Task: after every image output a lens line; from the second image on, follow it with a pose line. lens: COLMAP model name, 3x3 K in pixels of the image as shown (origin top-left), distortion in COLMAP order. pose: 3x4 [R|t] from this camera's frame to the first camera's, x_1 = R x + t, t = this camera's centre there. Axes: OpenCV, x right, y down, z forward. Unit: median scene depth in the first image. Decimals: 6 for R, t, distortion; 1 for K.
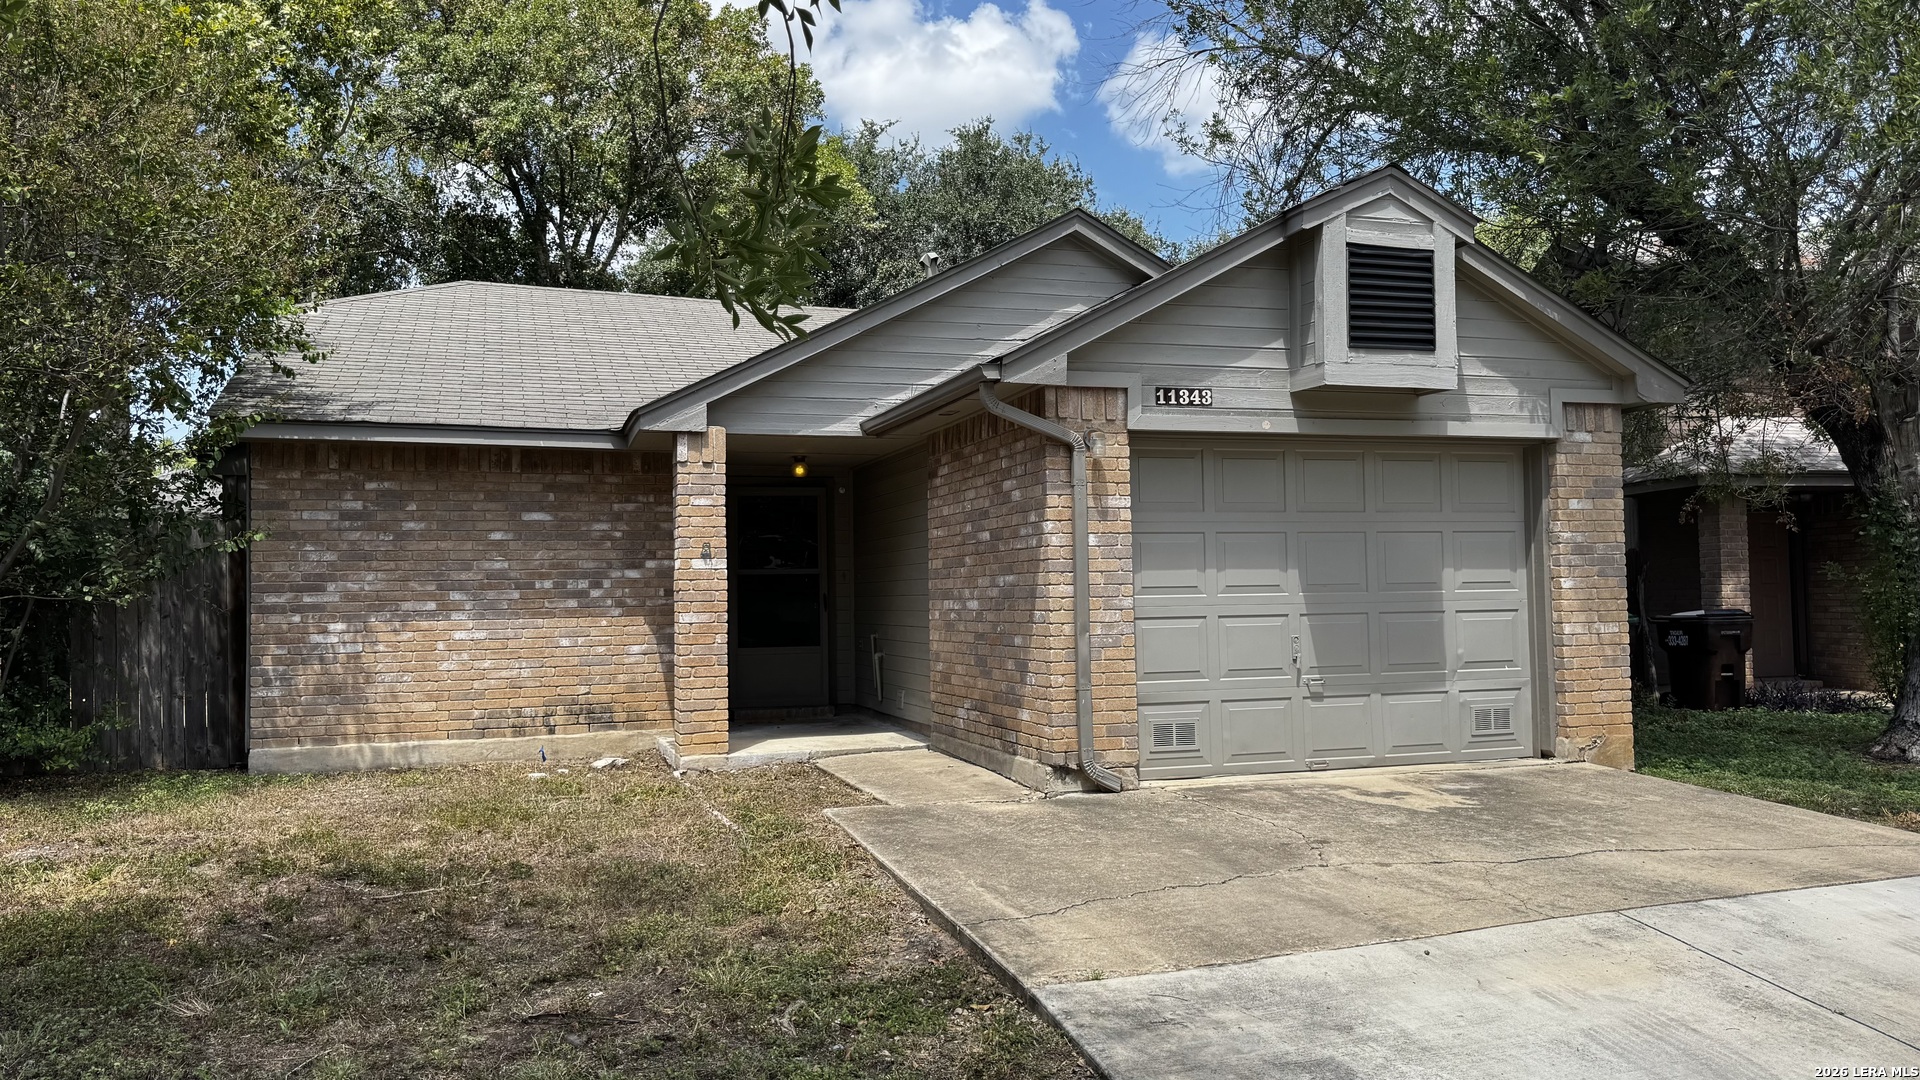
lens RADIAL K [[1330.7, 0, 957.5], [0, 1330.7, 551.8], [0, 0, 1]] dist [0.092412, -0.016599]
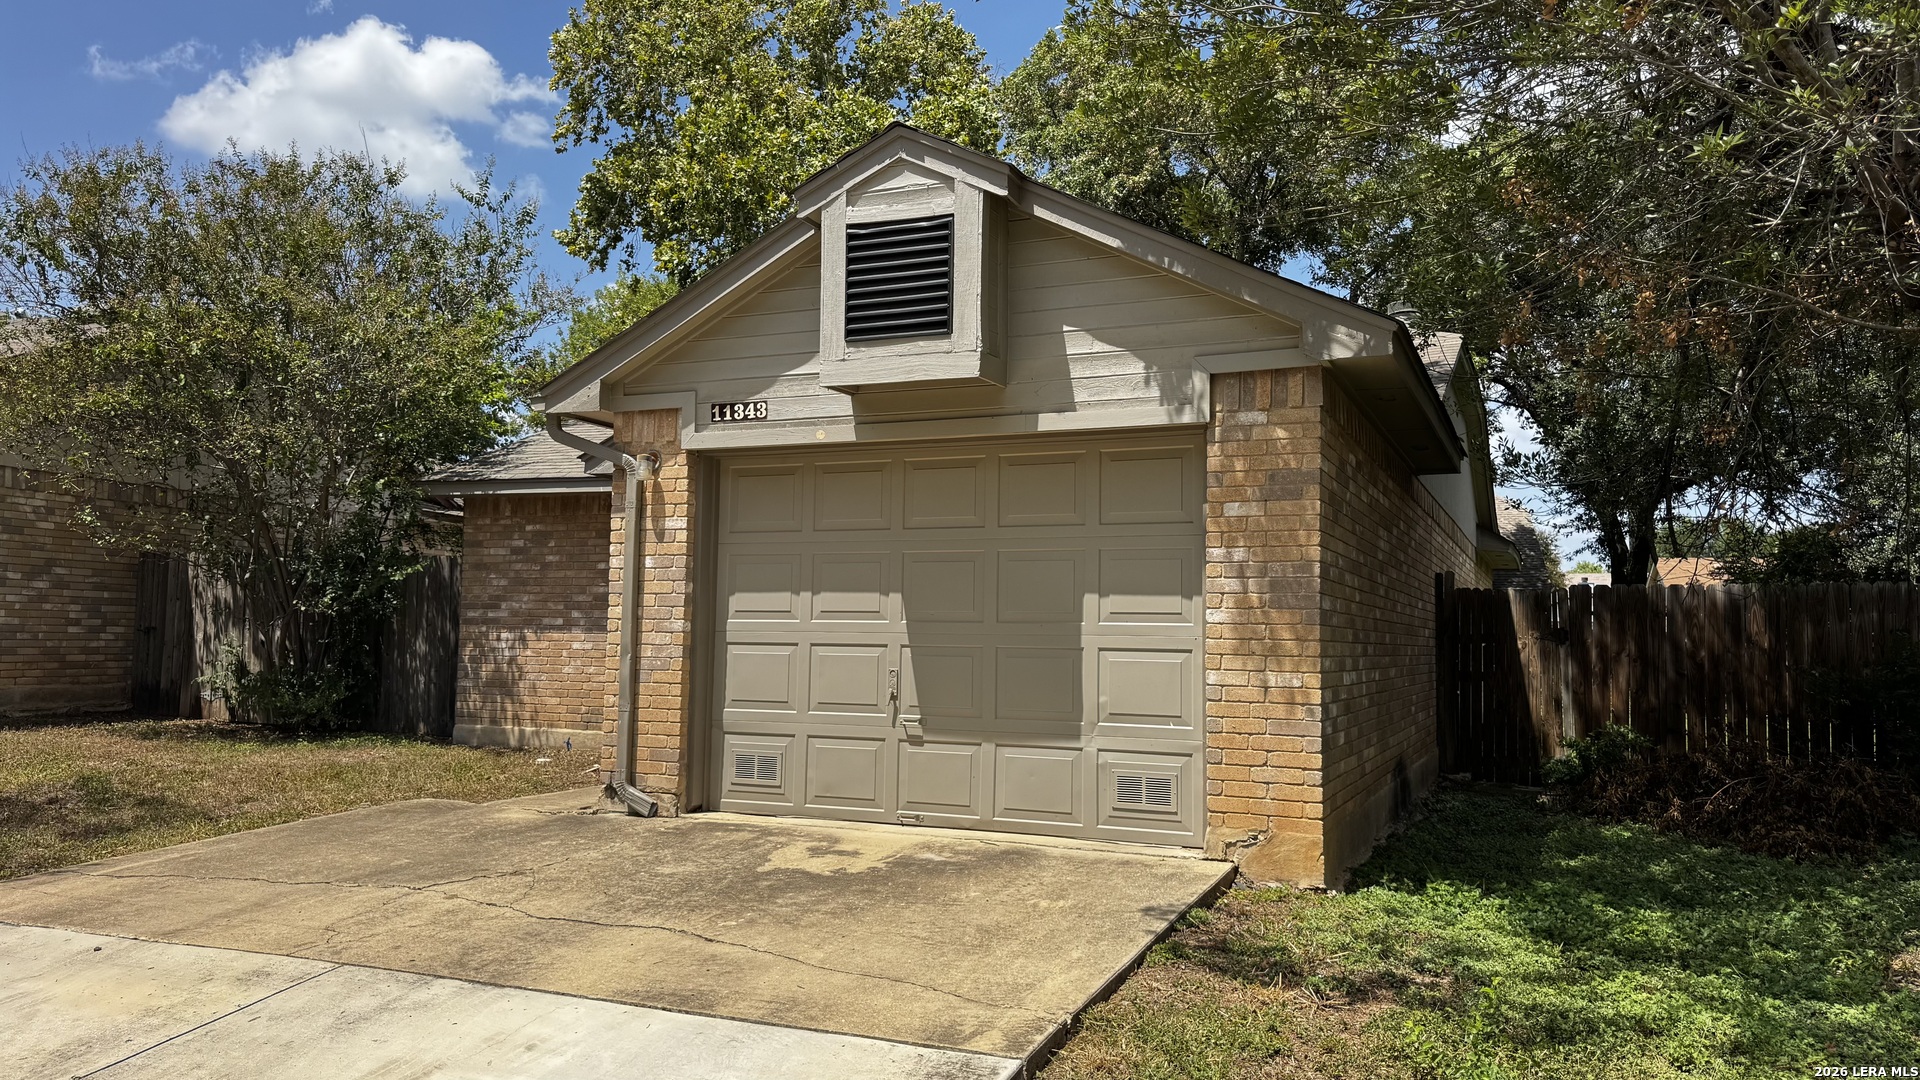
lens RADIAL K [[1330.7, 0, 967.2], [0, 1330.7, 544.1], [0, 0, 1]] dist [0.092412, -0.016599]
pose [[0.745923, -0.018828, -0.665766, 0.829171], [-0.004543, 0.999433, -0.033353, 0.008920], [0.666016, 0.027903, 0.745415, 0.356405]]
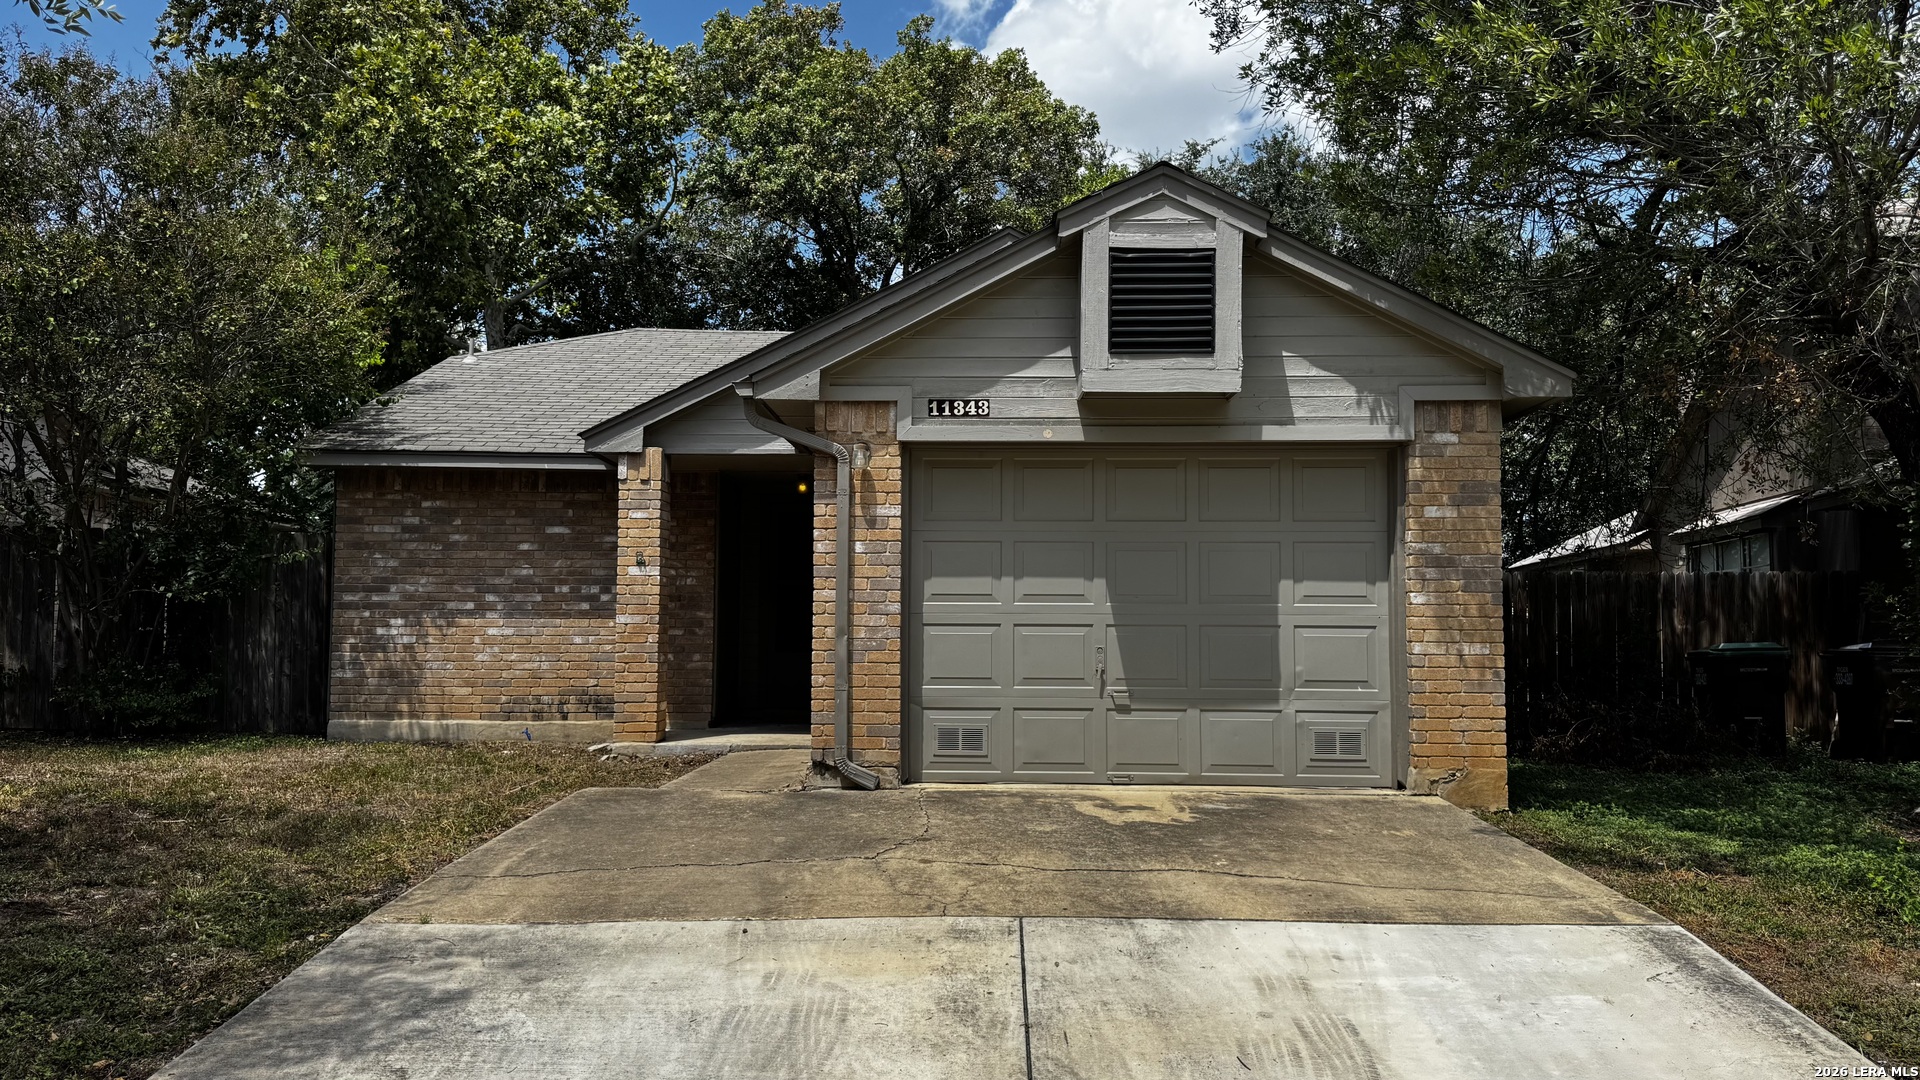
lens RADIAL K [[1330.7, 0, 955.8], [0, 1330.7, 551.0], [0, 0, 1]] dist [0.092412, -0.016599]
pose [[0.942893, 0.003064, -0.333081, 0.453892], [-0.009616, 0.999791, -0.018024, 0.010603], [0.332956, 0.020197, 0.942726, 0.036218]]
